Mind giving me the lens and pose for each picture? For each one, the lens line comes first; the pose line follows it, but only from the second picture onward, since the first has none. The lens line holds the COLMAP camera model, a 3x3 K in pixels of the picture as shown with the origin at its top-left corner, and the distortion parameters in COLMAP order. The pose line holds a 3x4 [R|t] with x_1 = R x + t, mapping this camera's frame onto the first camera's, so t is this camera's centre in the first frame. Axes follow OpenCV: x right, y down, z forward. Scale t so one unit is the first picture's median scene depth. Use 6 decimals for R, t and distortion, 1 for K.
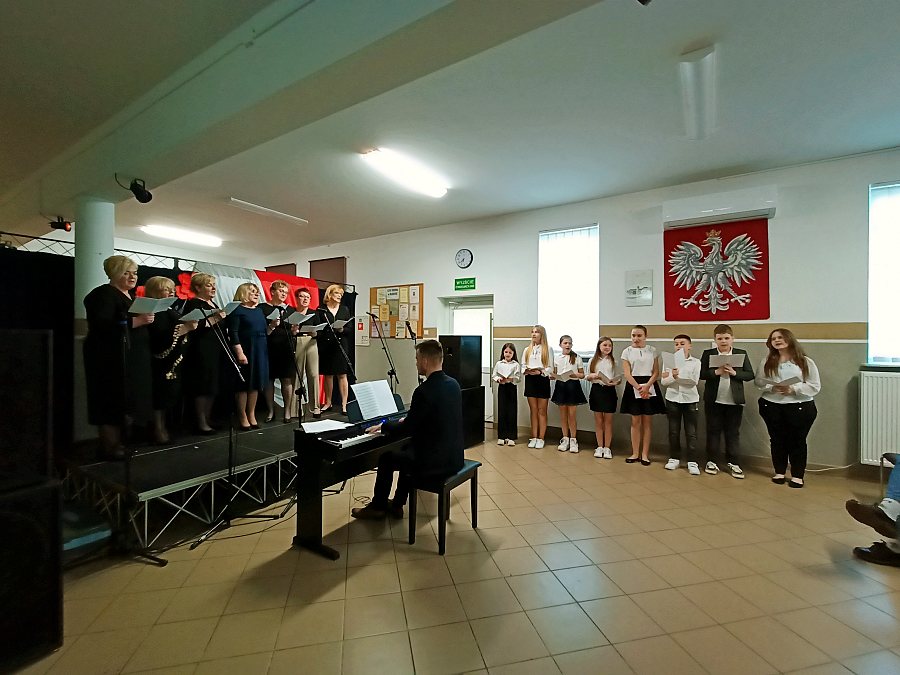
lens RADIAL K [[405.3, 0, 448.7], [0, 405.3, 335.6], [0, 0, 1]] dist [0.007303, -0.002714]
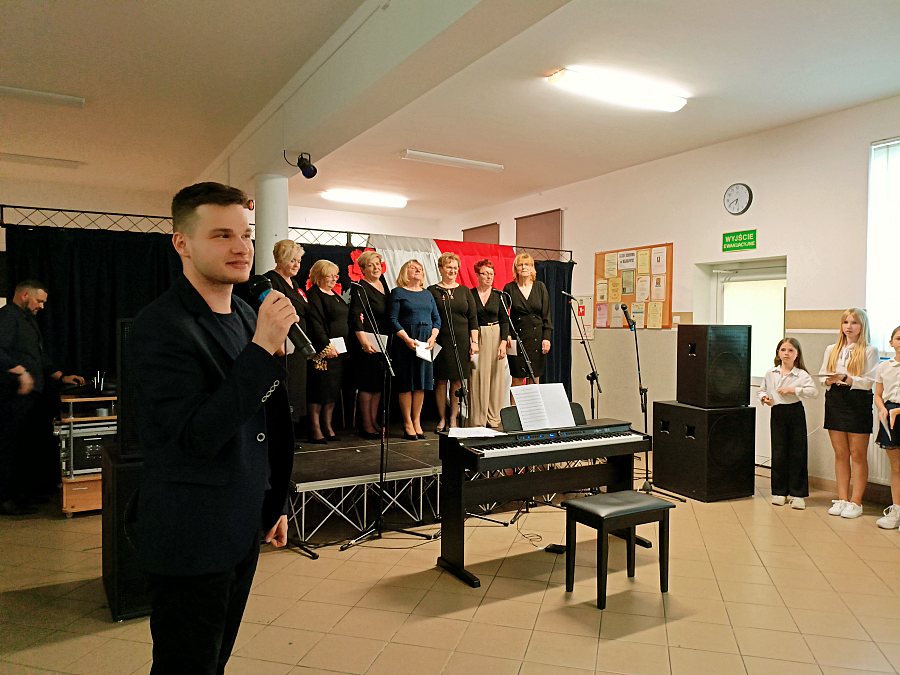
lens RADIAL K [[668.3, 0, 449.9], [0, 668.3, 336.1], [0, 0, 1]] dist [0.065160, -0.098230]
pose [[0.883829, 0.011272, -0.467675, 0.171664], [-0.003148, 0.999830, 0.018148, -0.000552], [0.467800, -0.014568, 0.883714, -0.138207]]
